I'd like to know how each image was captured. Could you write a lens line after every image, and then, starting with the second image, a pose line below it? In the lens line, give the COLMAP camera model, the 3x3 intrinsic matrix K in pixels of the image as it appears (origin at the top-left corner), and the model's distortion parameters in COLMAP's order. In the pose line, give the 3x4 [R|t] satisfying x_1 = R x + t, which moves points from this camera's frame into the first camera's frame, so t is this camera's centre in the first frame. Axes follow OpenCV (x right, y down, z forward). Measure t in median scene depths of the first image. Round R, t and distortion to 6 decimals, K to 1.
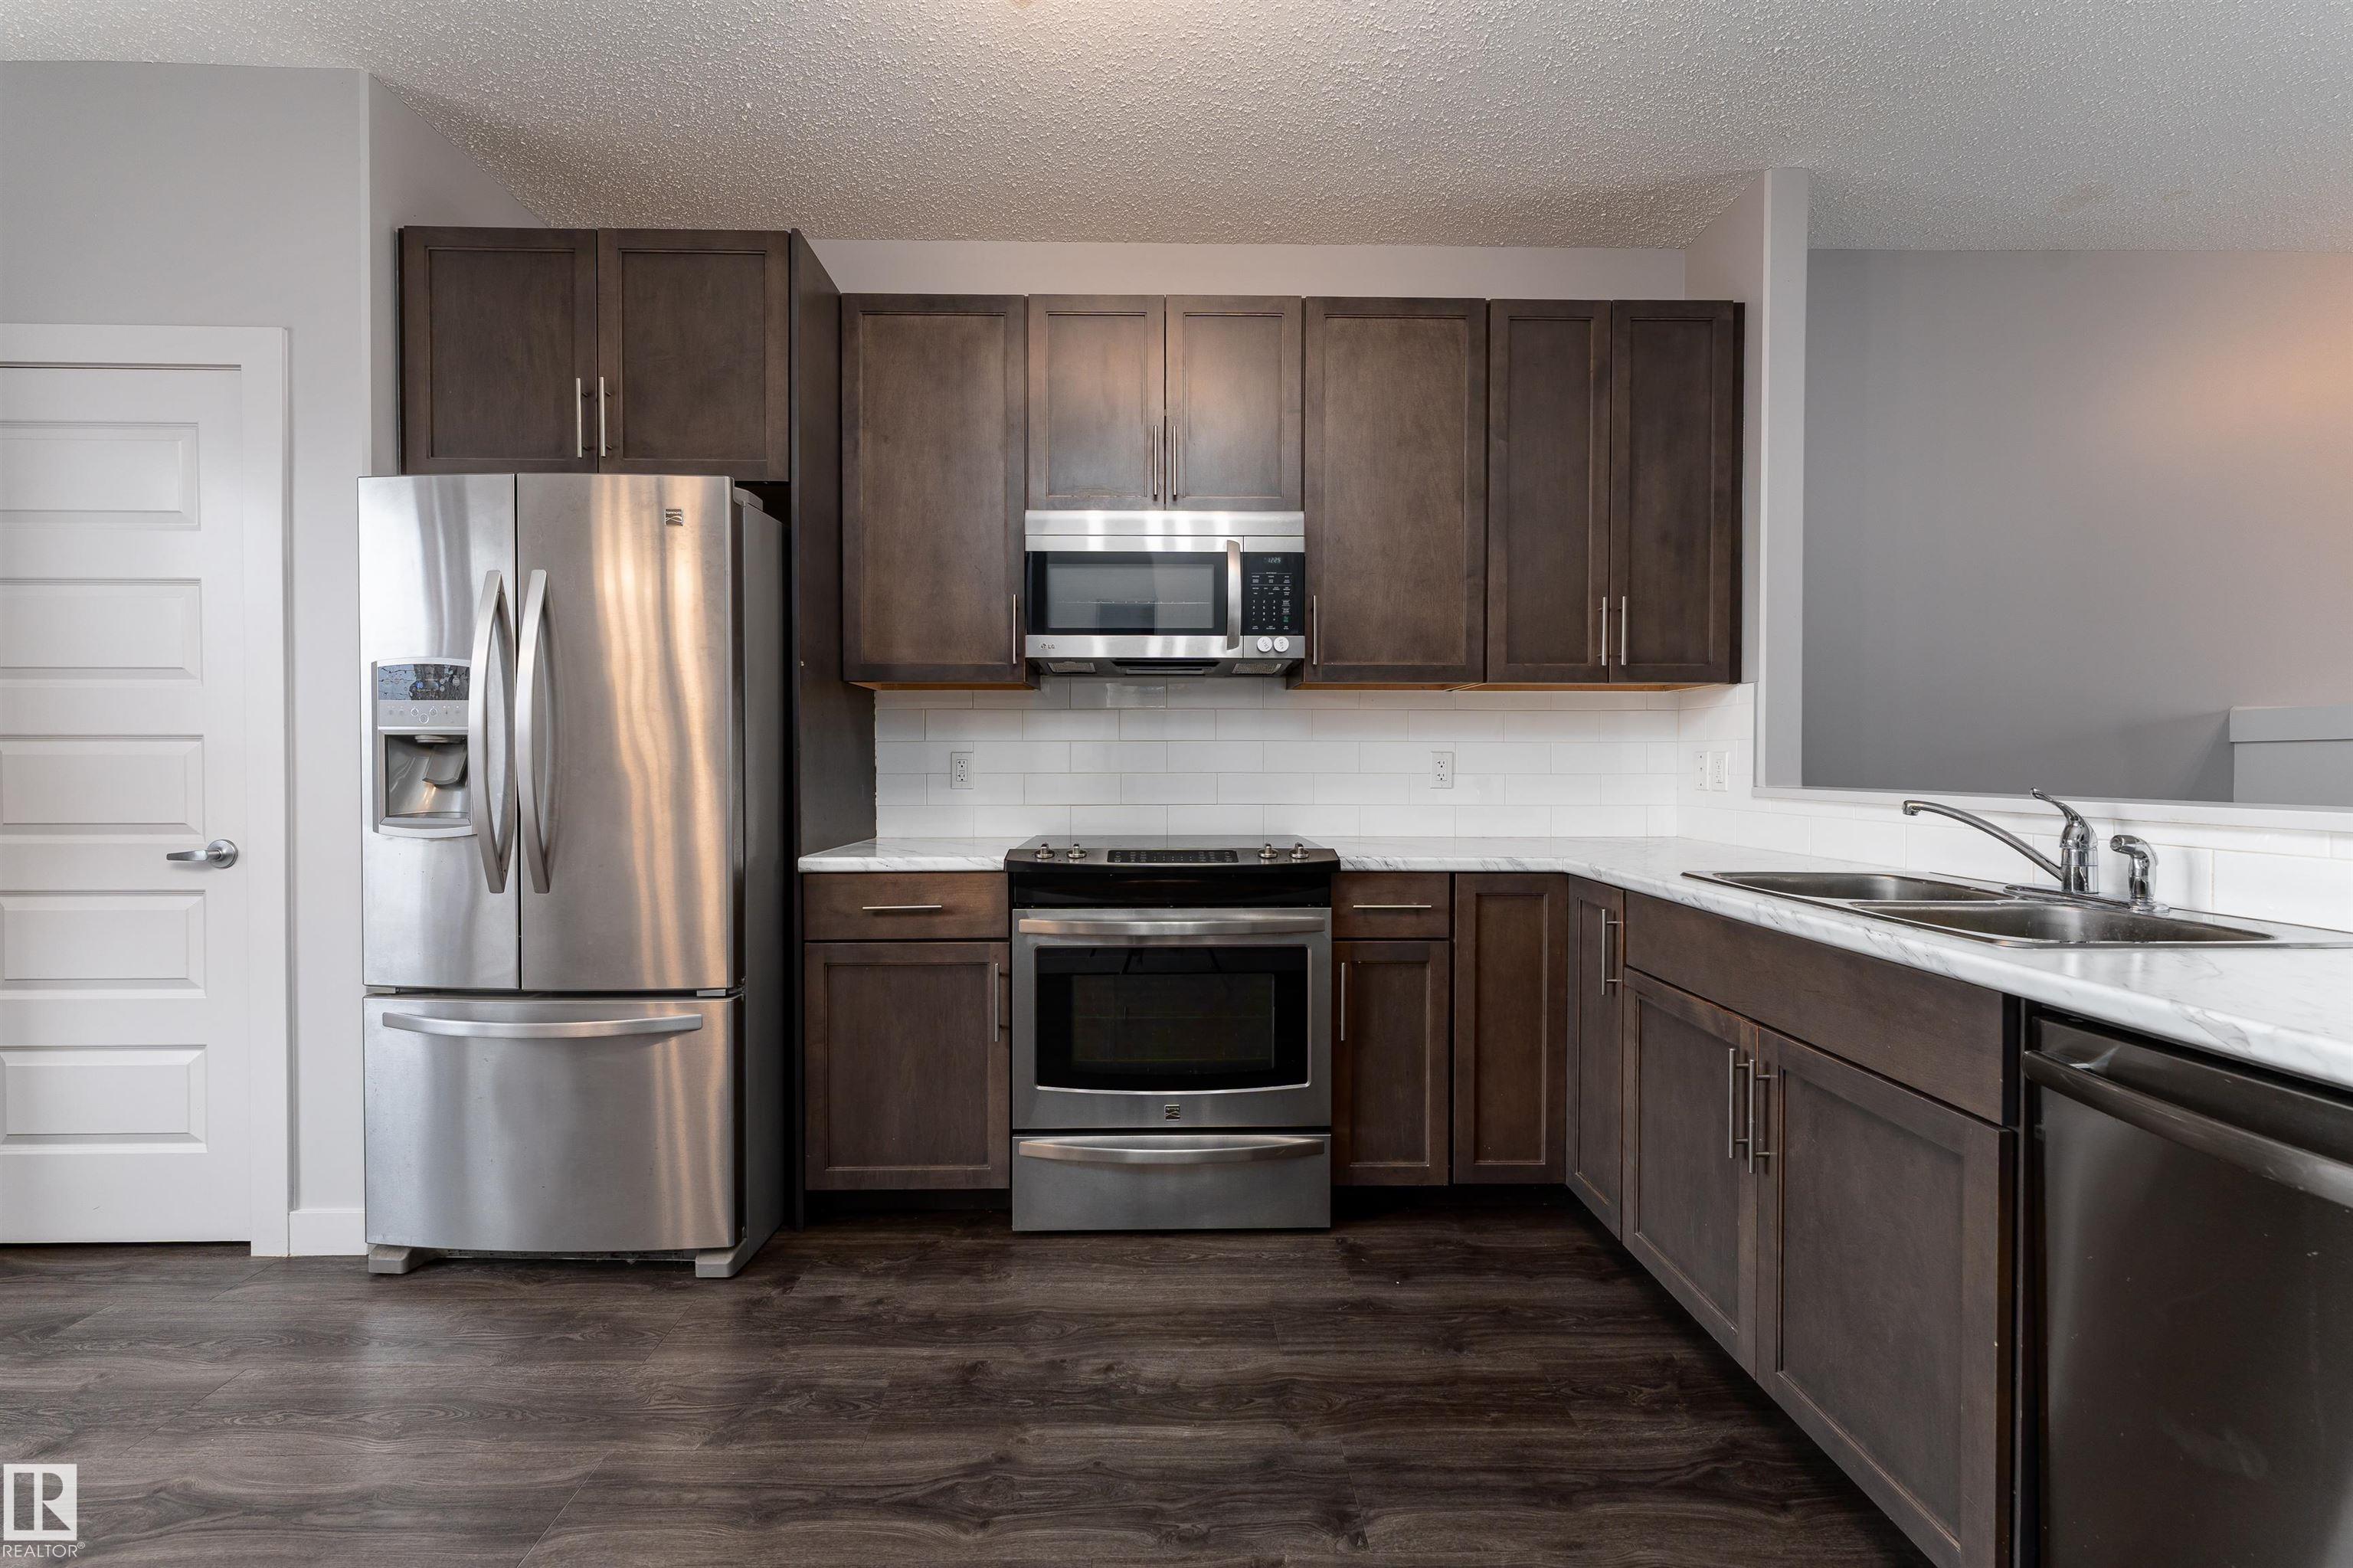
lens RADIAL K [[946.9, 0, 1172.7], [0, 946.9, 773.2], [0, 0, 1]] dist [0.001271, 0.000122]
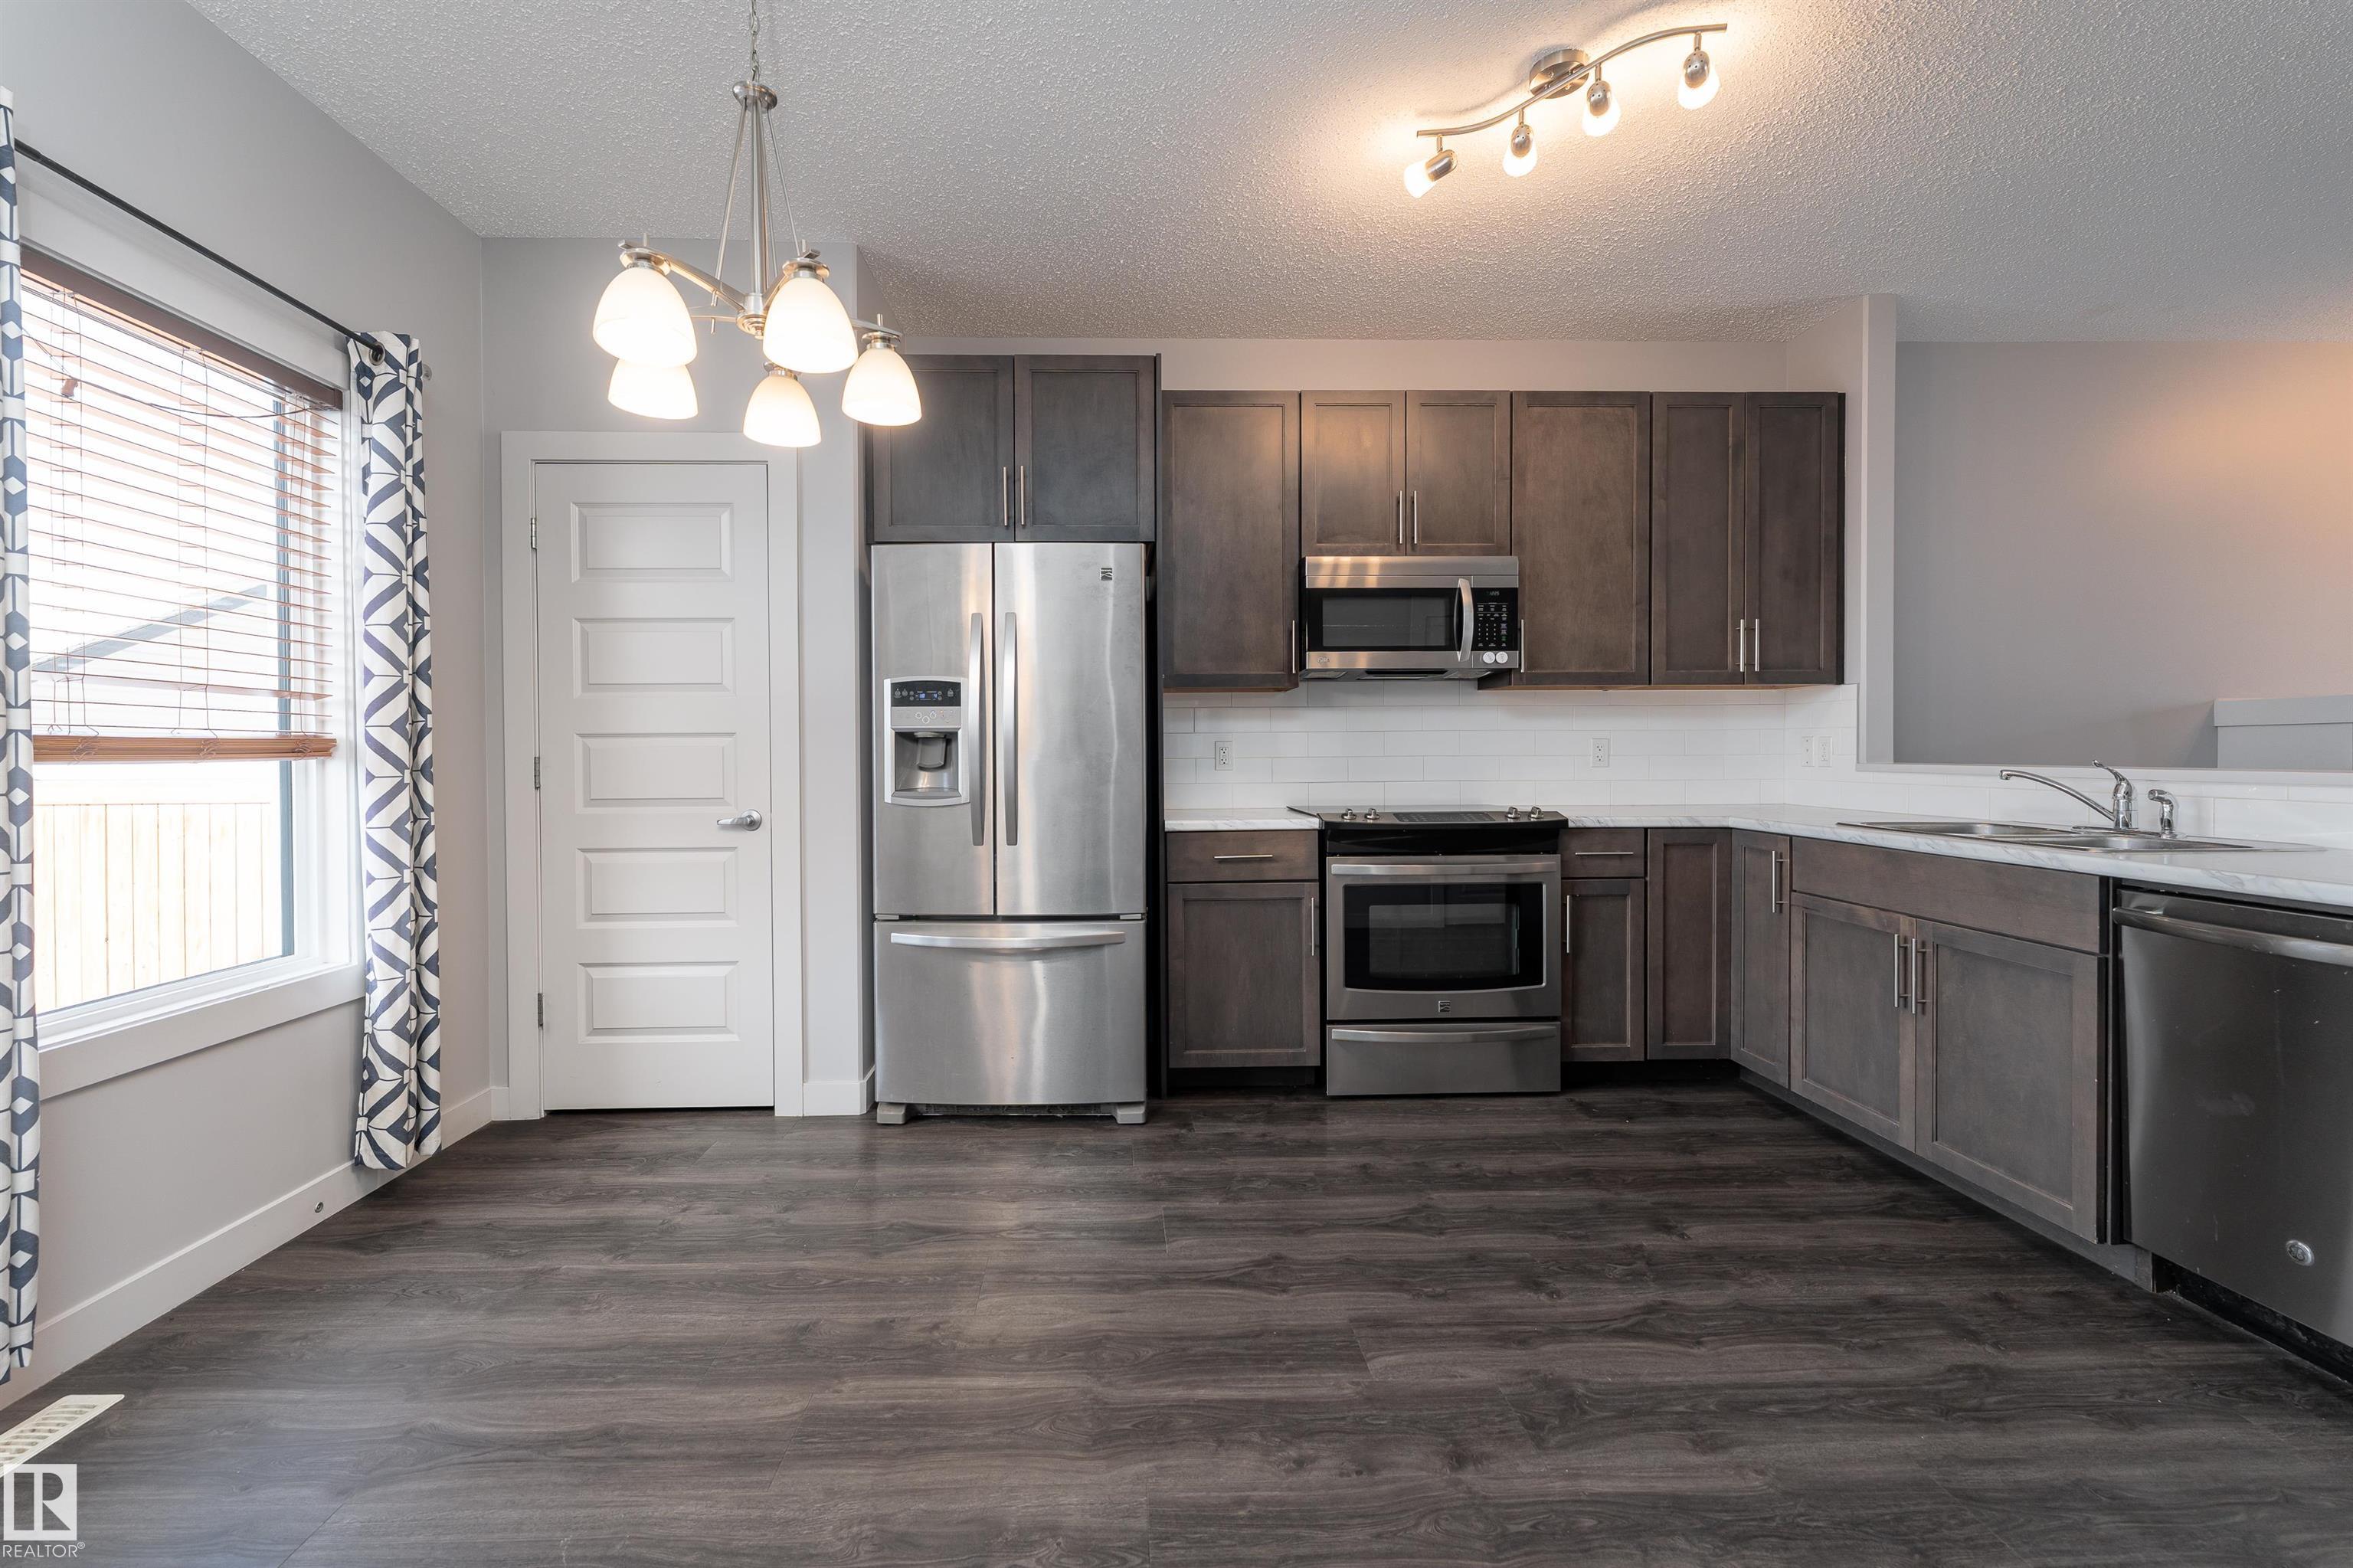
lens RADIAL K [[959.4, 0, 1144.8], [0, 959.4, 762.2], [0, 0, 1]] dist [0.000434, 0.000126]
pose [[0.999943, -0.007238, 0.007808, -0.436437], [0.007236, 0.999974, 0.000354, 0.005665], [-0.007810, -0.000297, 0.999969, -0.366060]]
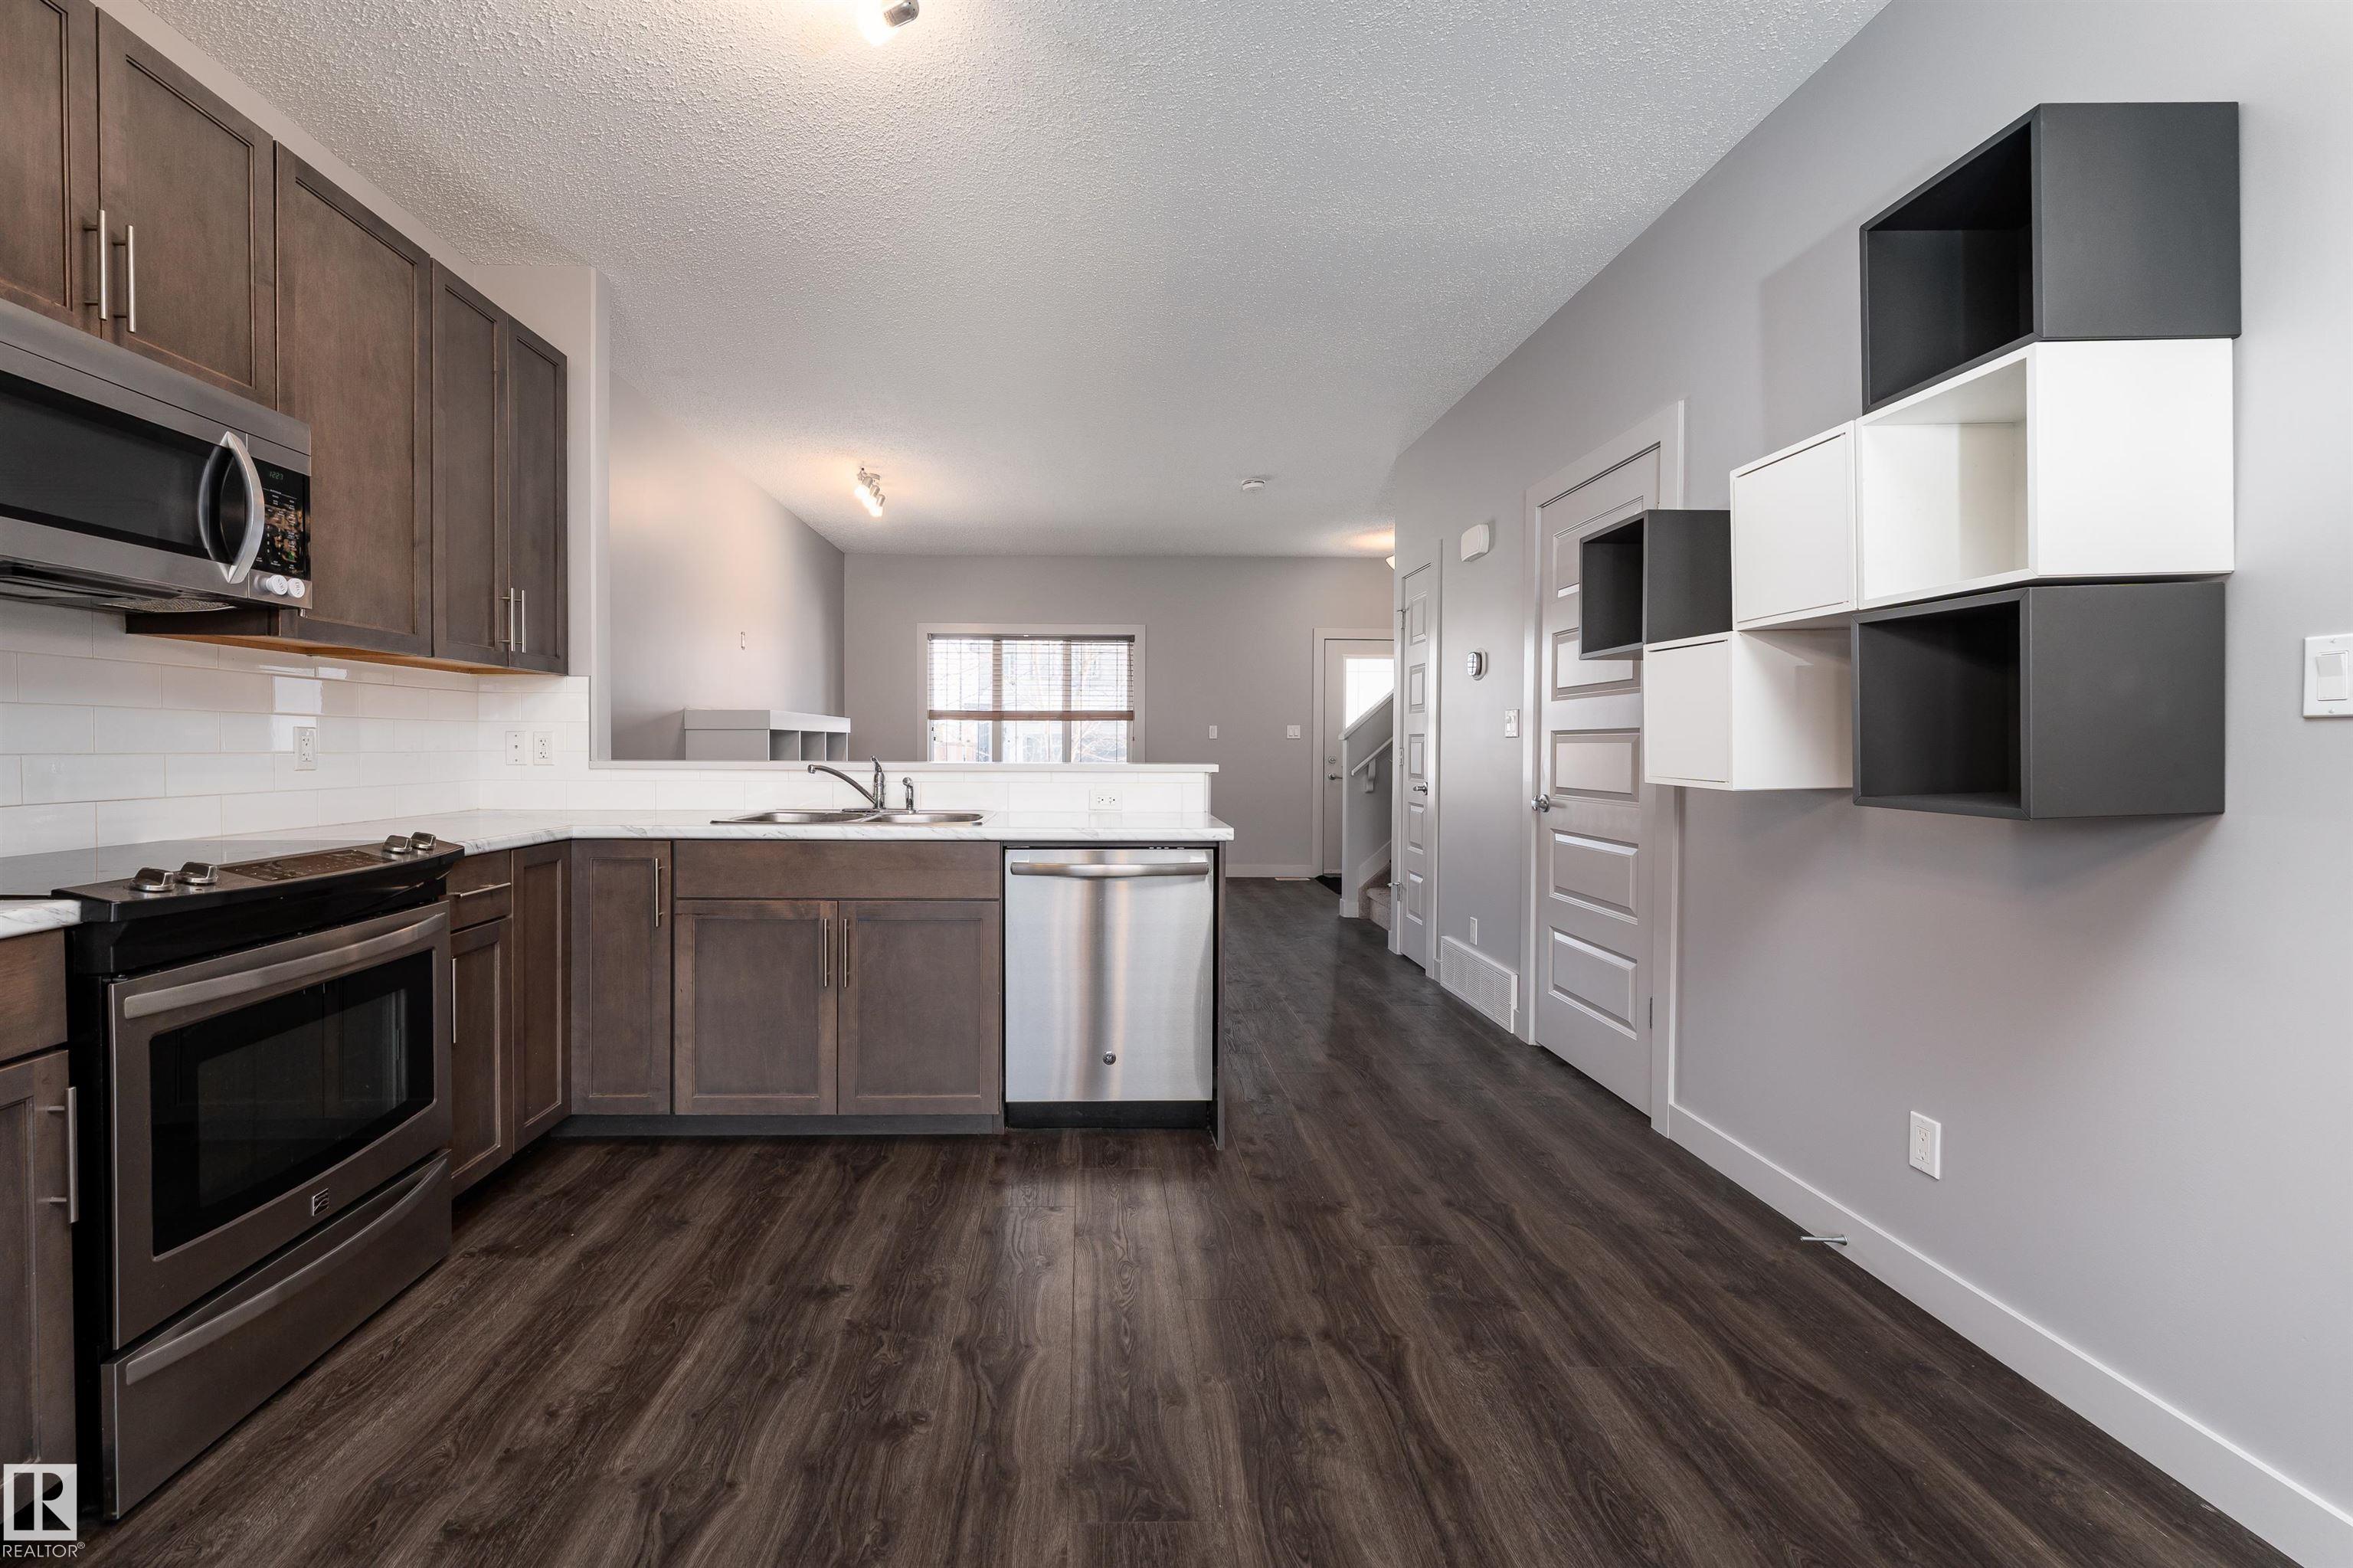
lens RADIAL K [[1002.3, 0, 1103.6], [0, 1002.3, 764.0], [0, 0, 1]] dist [-0.000083, -0.000059]
pose [[0.001836, -0.019330, 0.999811, -0.793332], [0.006984, 0.999789, 0.019317, -0.003086], [-0.999974, 0.006948, 0.001971, 0.369601]]
